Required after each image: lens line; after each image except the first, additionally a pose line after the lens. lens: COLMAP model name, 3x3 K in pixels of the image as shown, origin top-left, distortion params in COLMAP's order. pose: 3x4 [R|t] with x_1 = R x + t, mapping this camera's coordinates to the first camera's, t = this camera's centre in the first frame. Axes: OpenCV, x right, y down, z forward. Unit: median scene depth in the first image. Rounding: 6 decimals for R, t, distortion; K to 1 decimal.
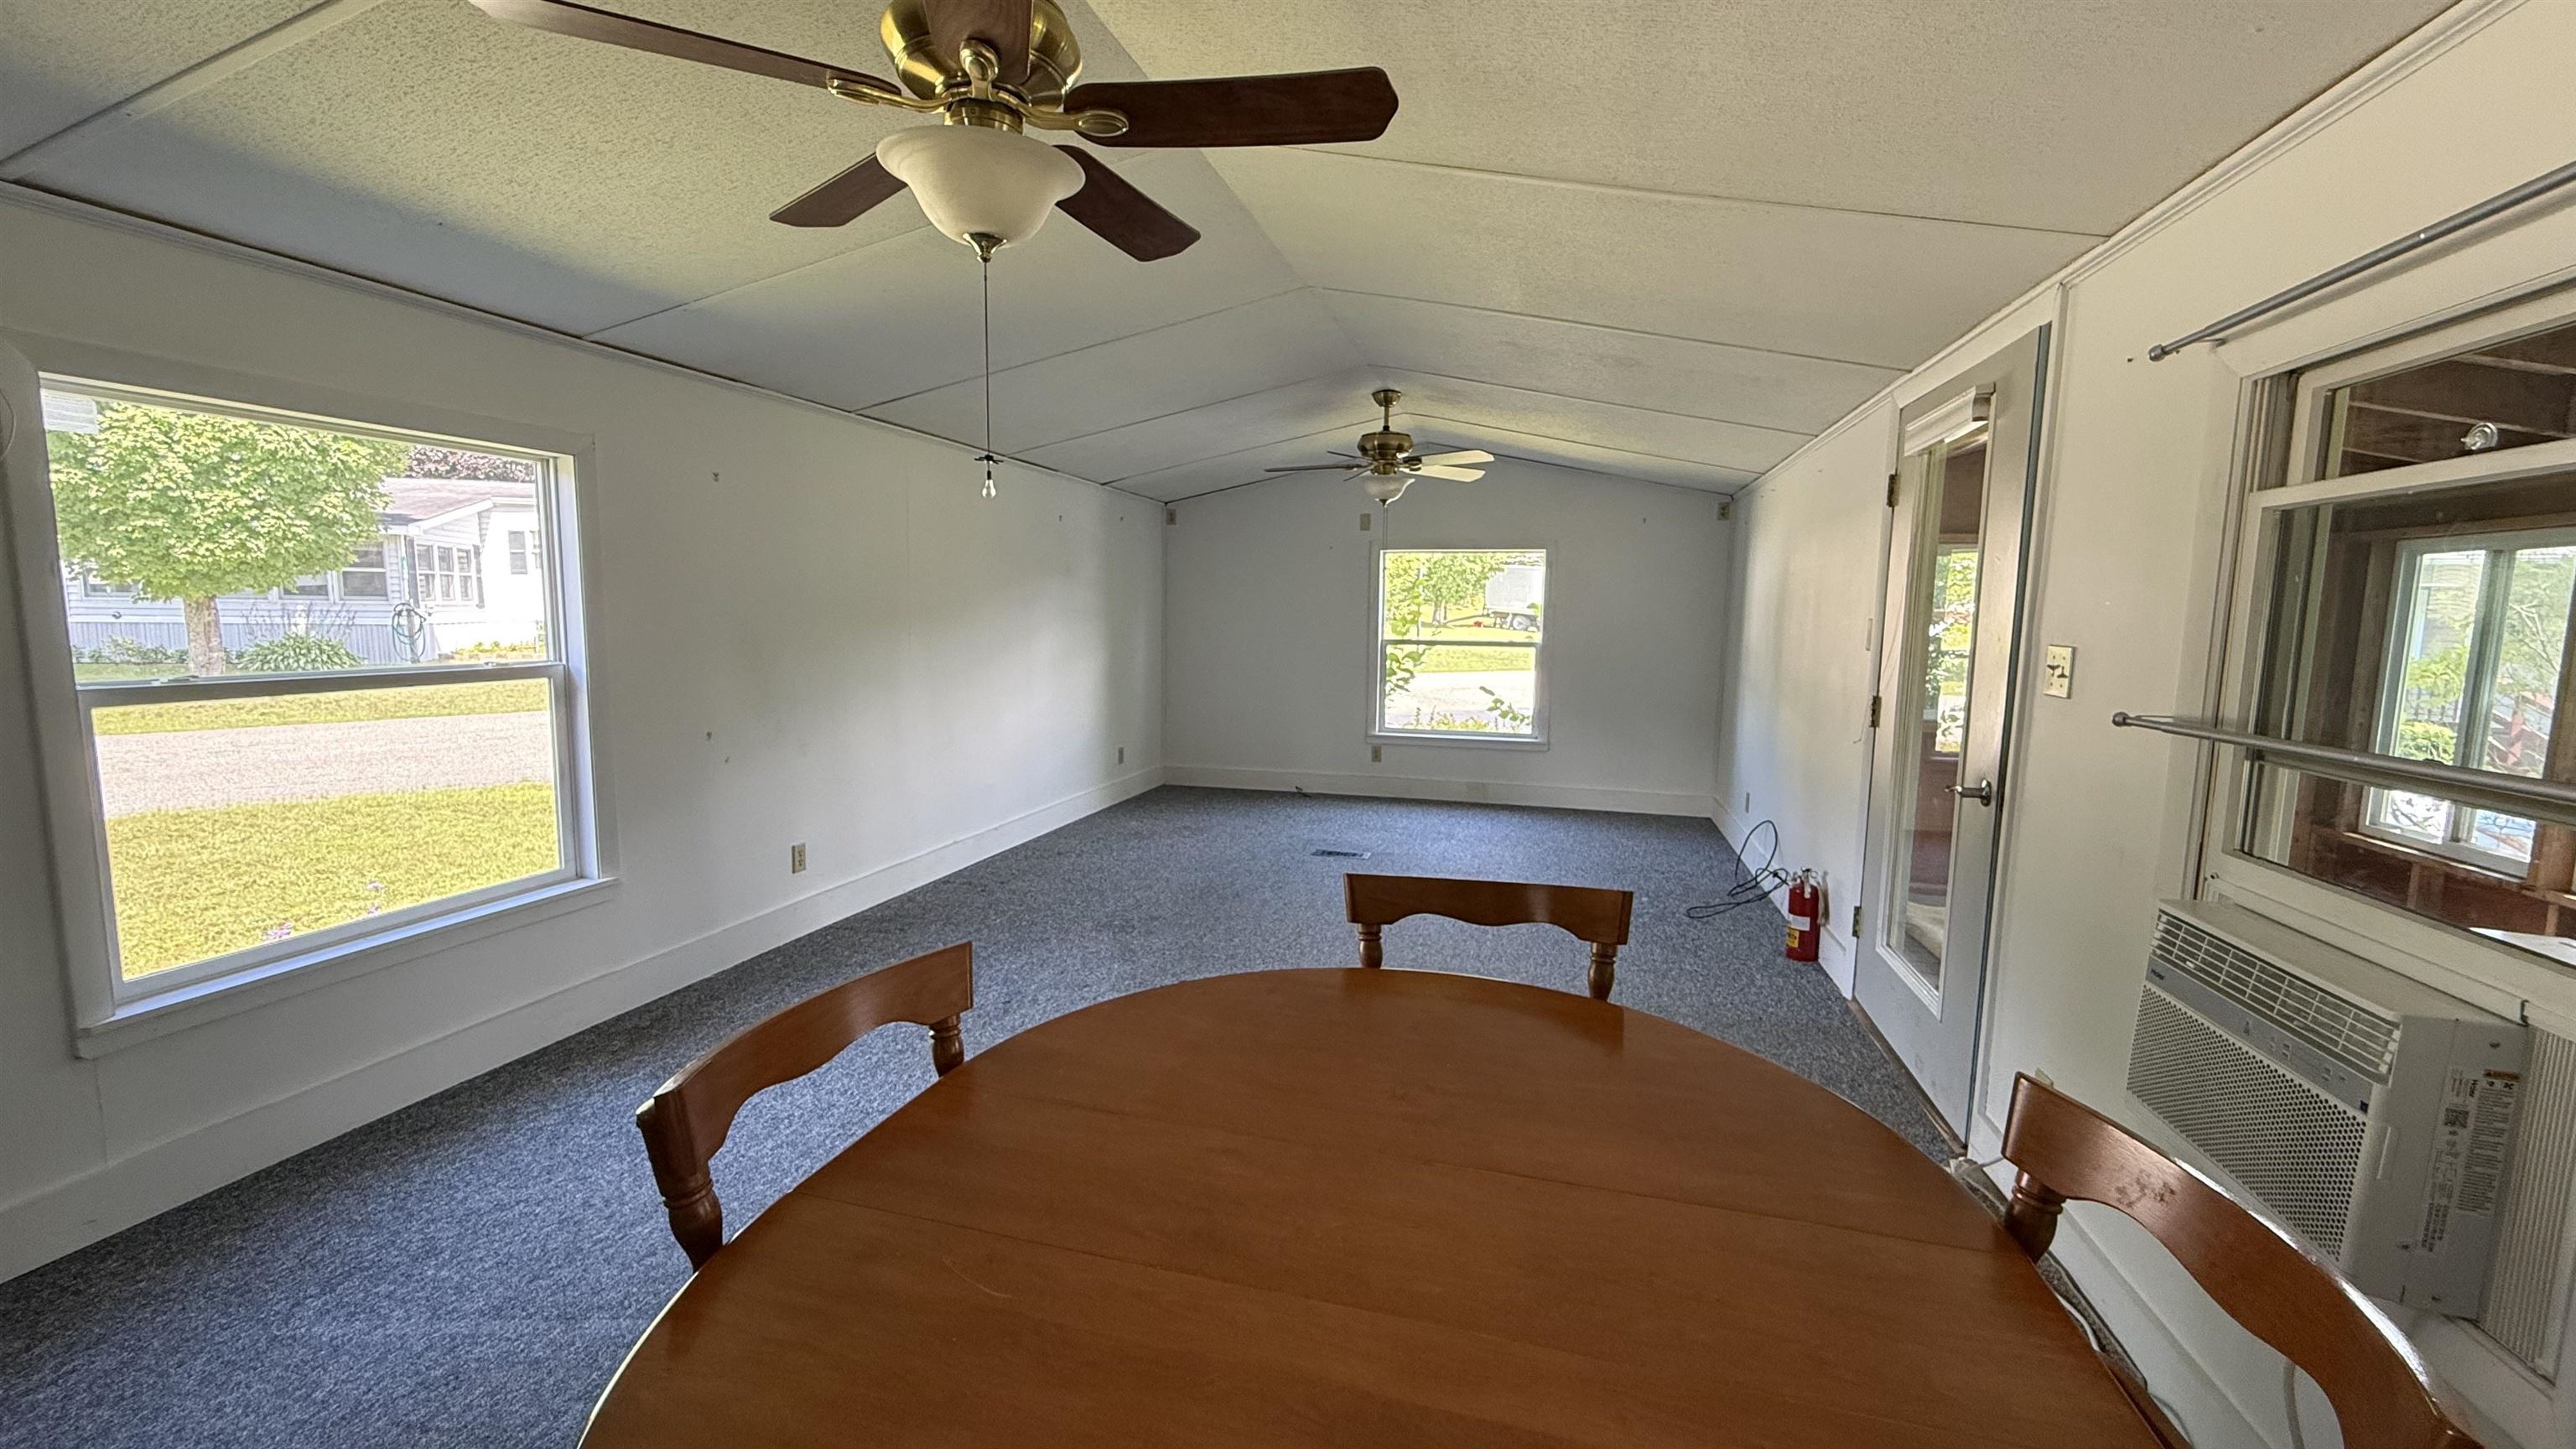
lens RADIAL K [[1025.3, 0, 1278.8], [0, 1025.3, 723.8], [0, 0, 1]] dist [-0.002755, 0.001107]
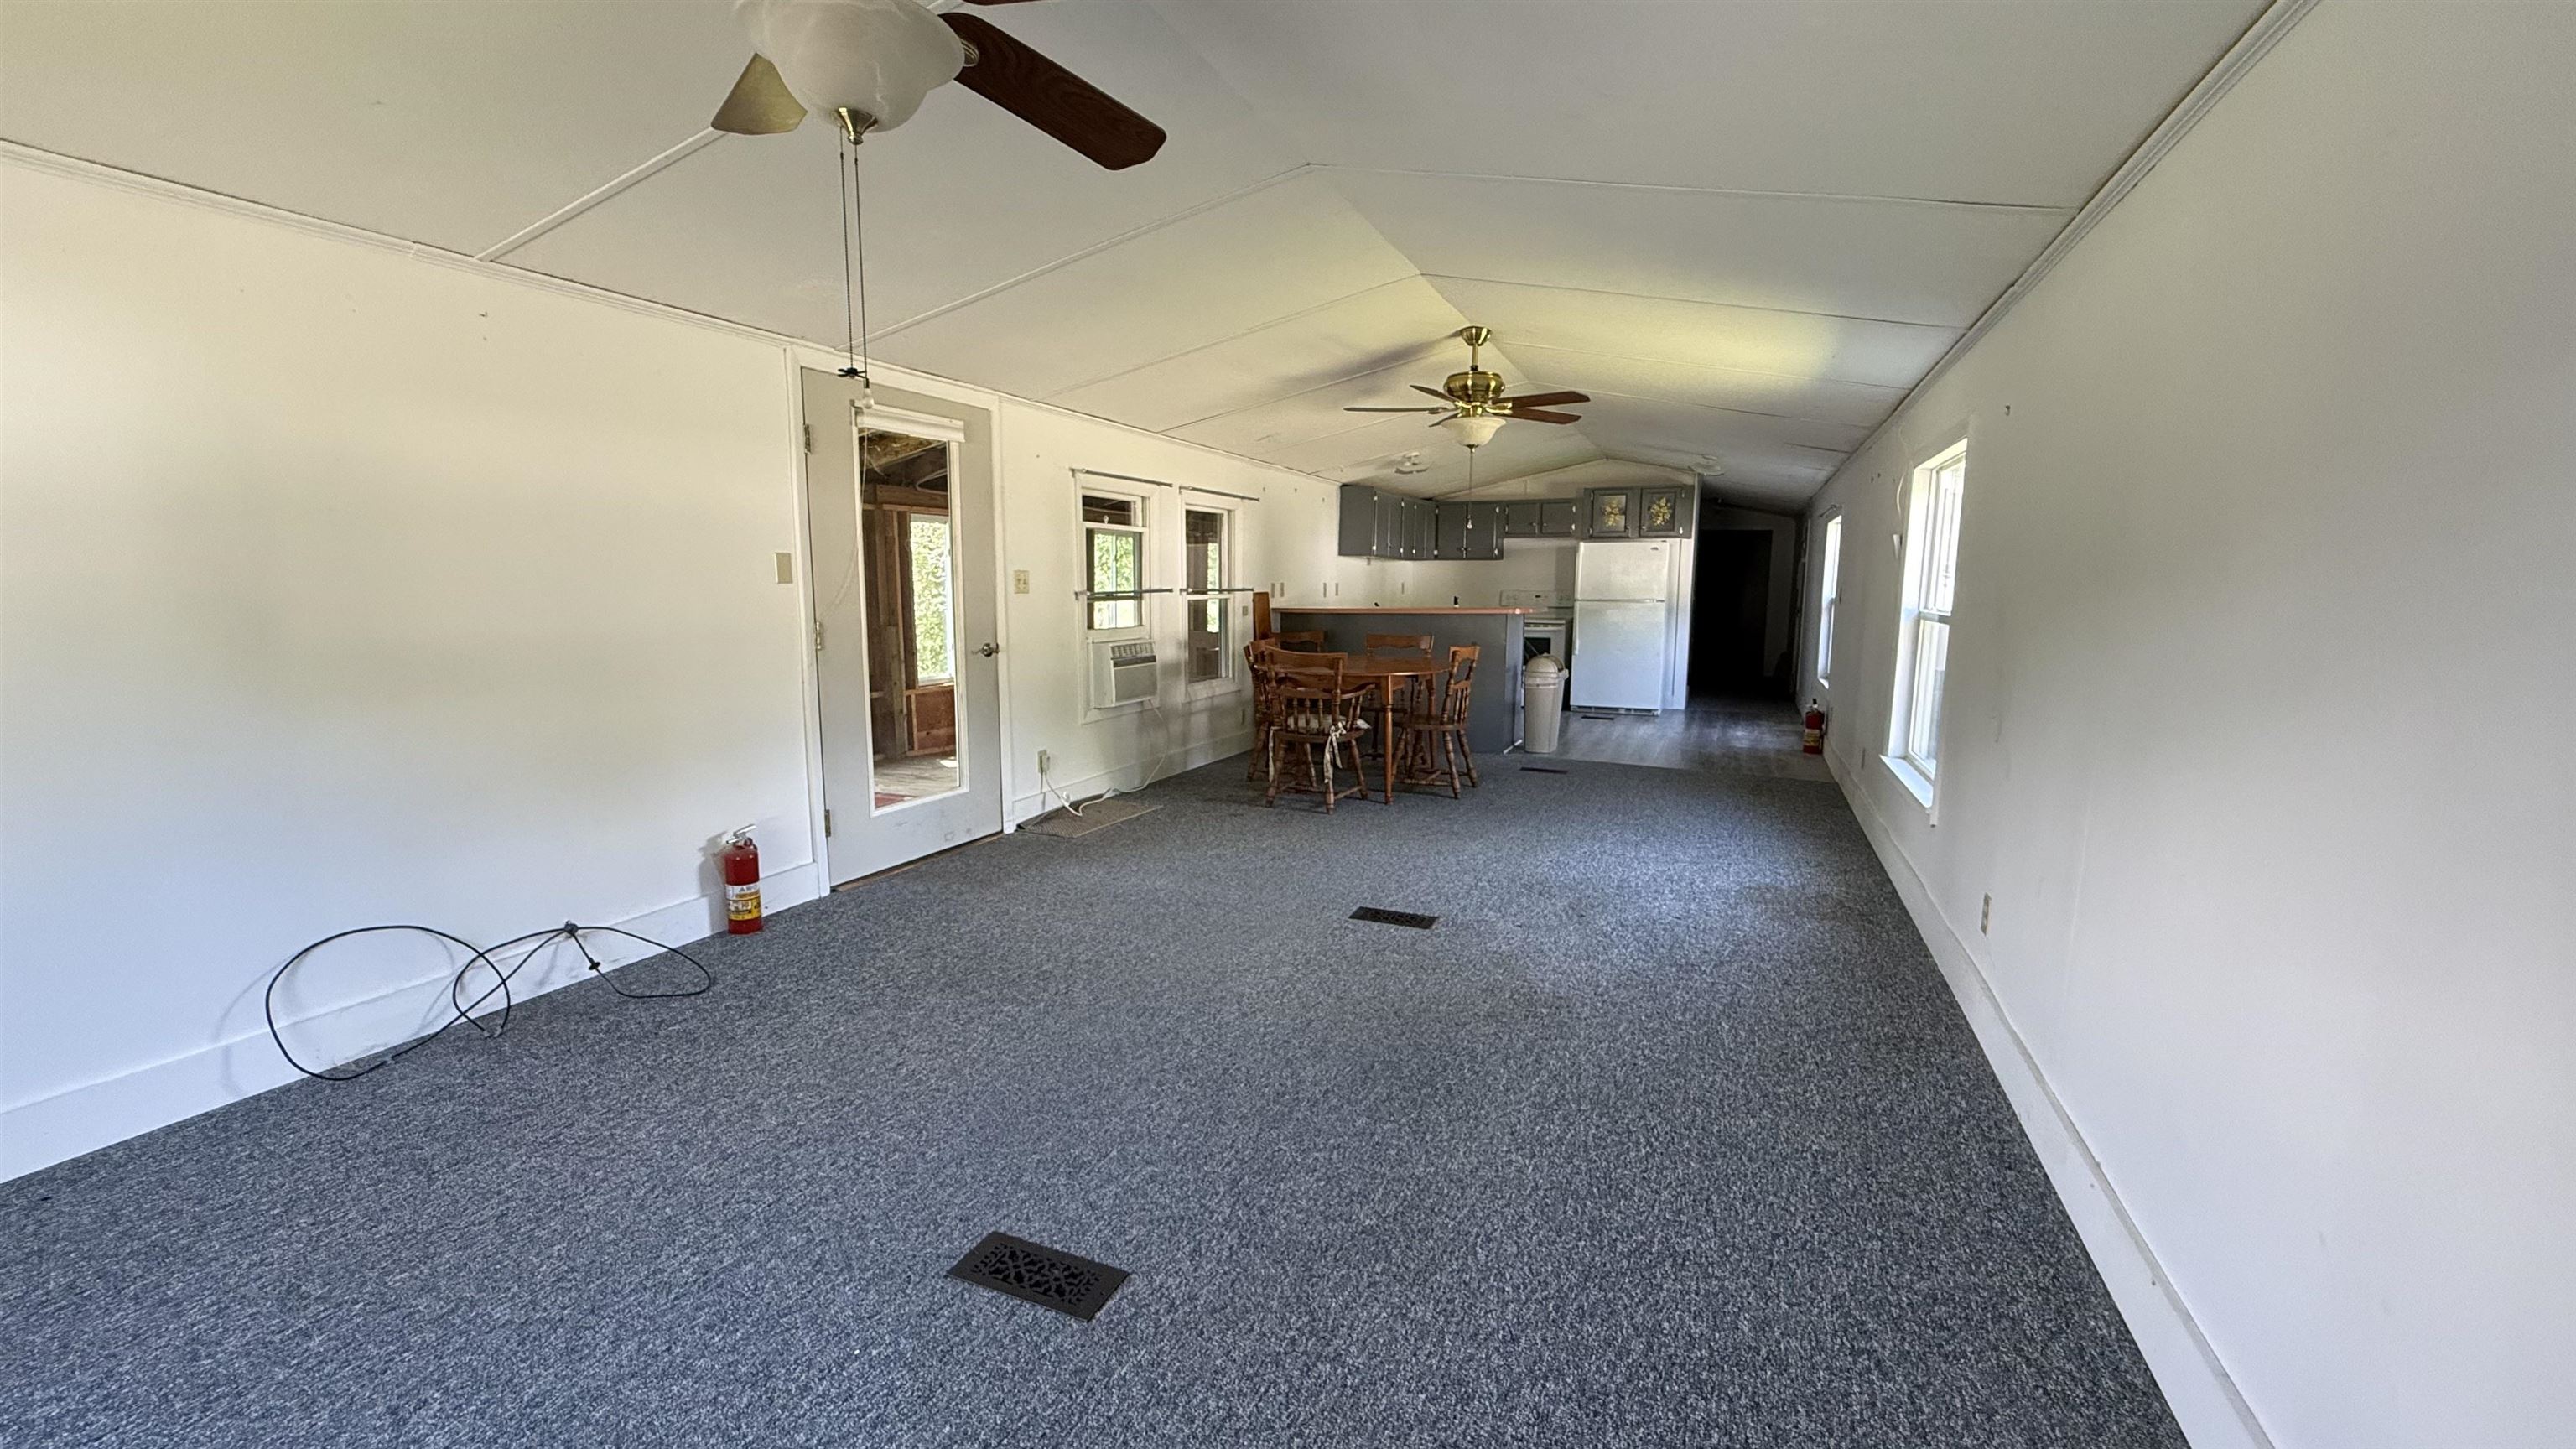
lens RADIAL K [[1025.3, 0, 1277.9], [0, 1025.3, 725.3], [0, 0, 1]] dist [-0.002755, 0.001107]
pose [[-0.988550, -0.043218, 0.144571, -0.057616], [-0.005491, 0.967773, 0.251763, -0.132250], [-0.150792, 0.248086, -0.956930, 1.310731]]
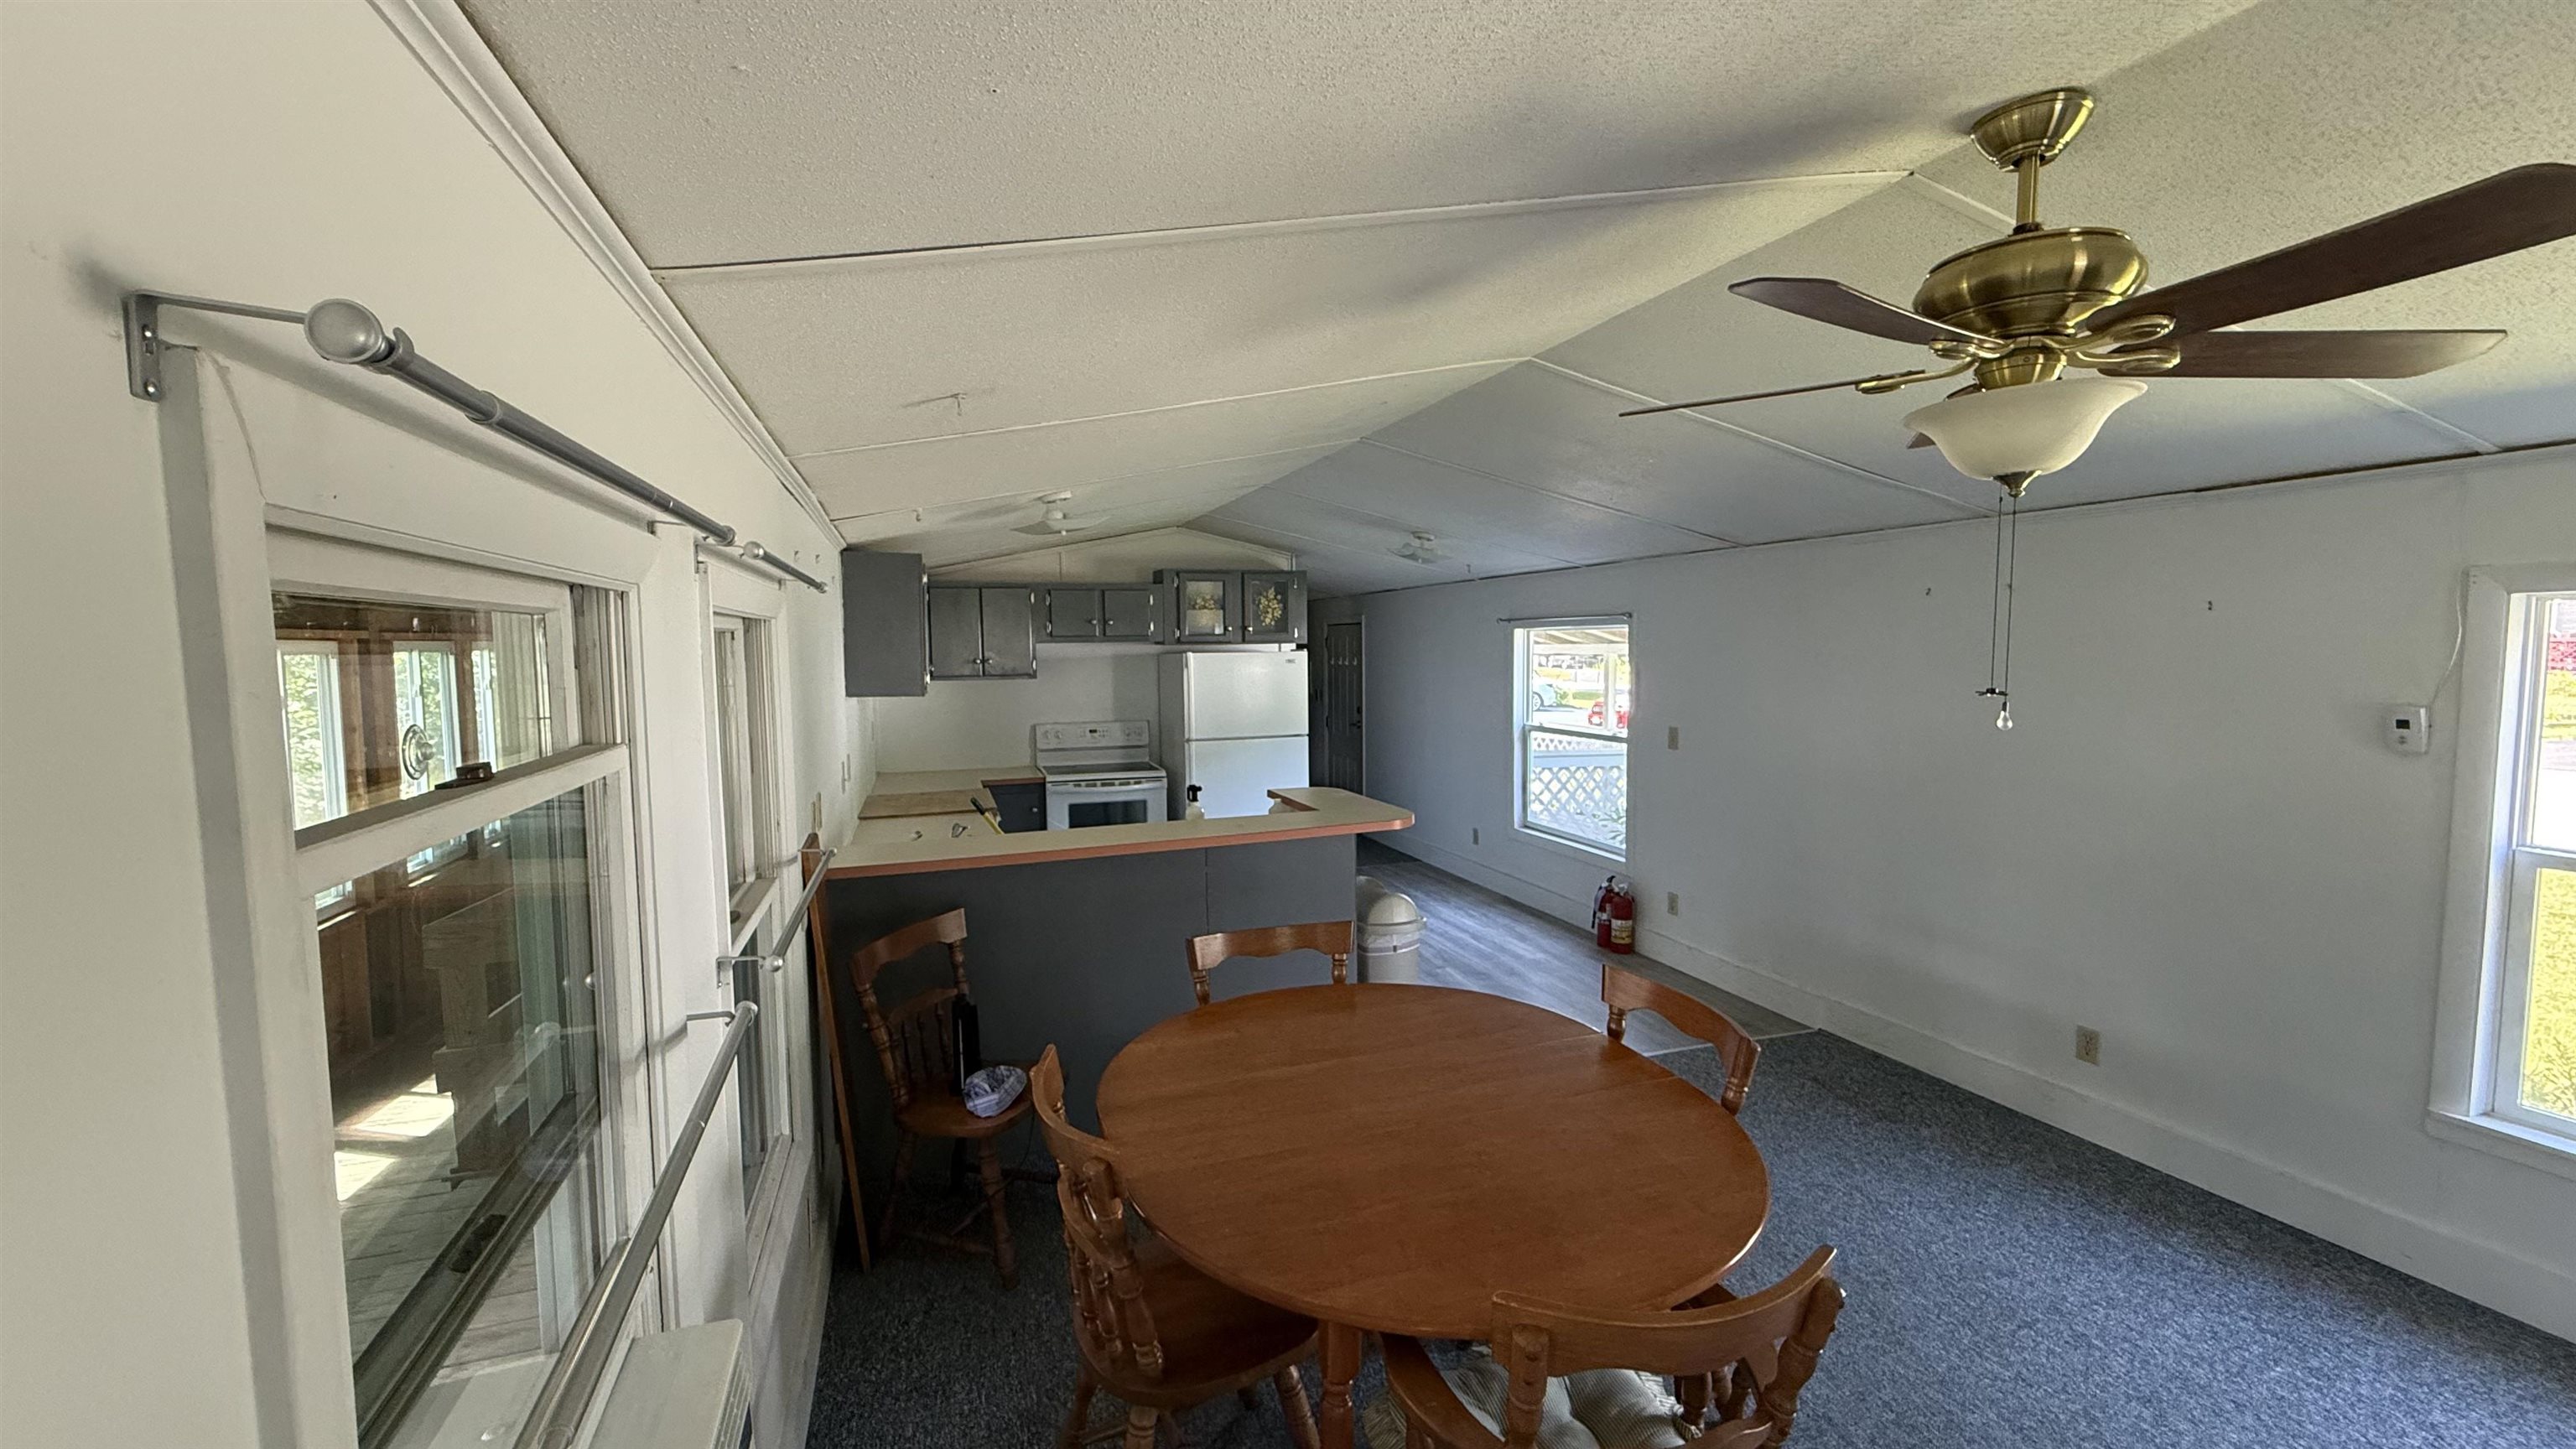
lens RADIAL K [[1025.3, 0, 1276.8], [0, 1025.3, 726.0], [0, 0, 1]] dist [-0.002755, 0.001107]
pose [[-0.830129, 0.036318, -0.556387, 0.266882], [-0.065944, 0.984478, 0.162650, -0.107047], [0.553657, 0.171711, -0.814849, 0.445582]]
